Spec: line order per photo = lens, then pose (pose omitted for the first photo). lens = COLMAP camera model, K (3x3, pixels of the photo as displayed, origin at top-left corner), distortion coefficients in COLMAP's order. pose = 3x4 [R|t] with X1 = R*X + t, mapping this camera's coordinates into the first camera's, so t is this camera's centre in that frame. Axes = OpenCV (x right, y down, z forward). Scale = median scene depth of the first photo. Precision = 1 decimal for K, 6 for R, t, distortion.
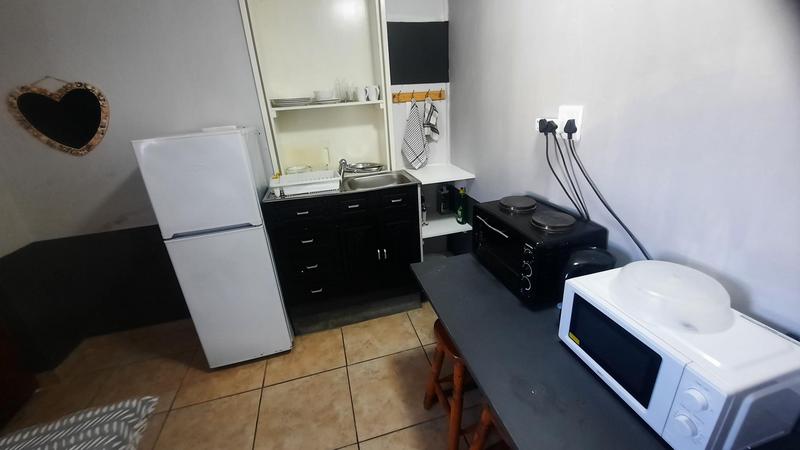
lens RADIAL K [[323.8, 0, 400.8], [0, 323.8, 222.6], [0, 0, 1]] dist [-0.002749, -0.001489]
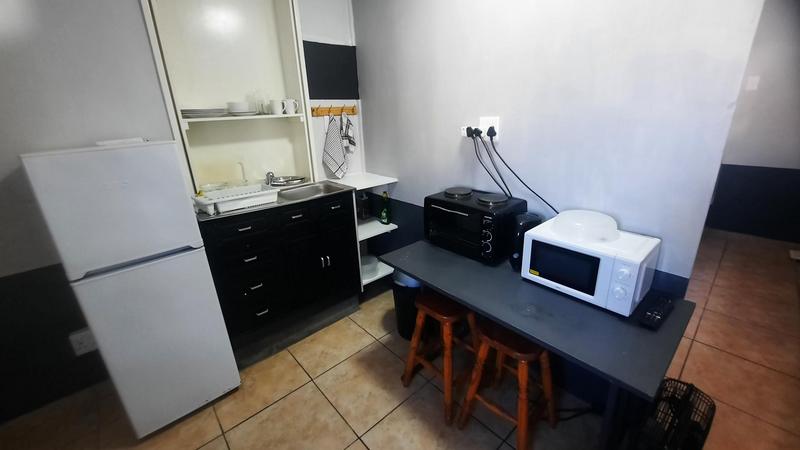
lens RADIAL K [[323.8, 0, 406.2], [0, 323.8, 220.5], [0, 0, 1]] dist [-0.002749, -0.001489]
pose [[0.892616, -0.120737, 0.434349, -0.289535], [0.149252, 0.988281, -0.032009, 0.045235], [-0.425394, 0.093399, 0.900176, -0.038514]]
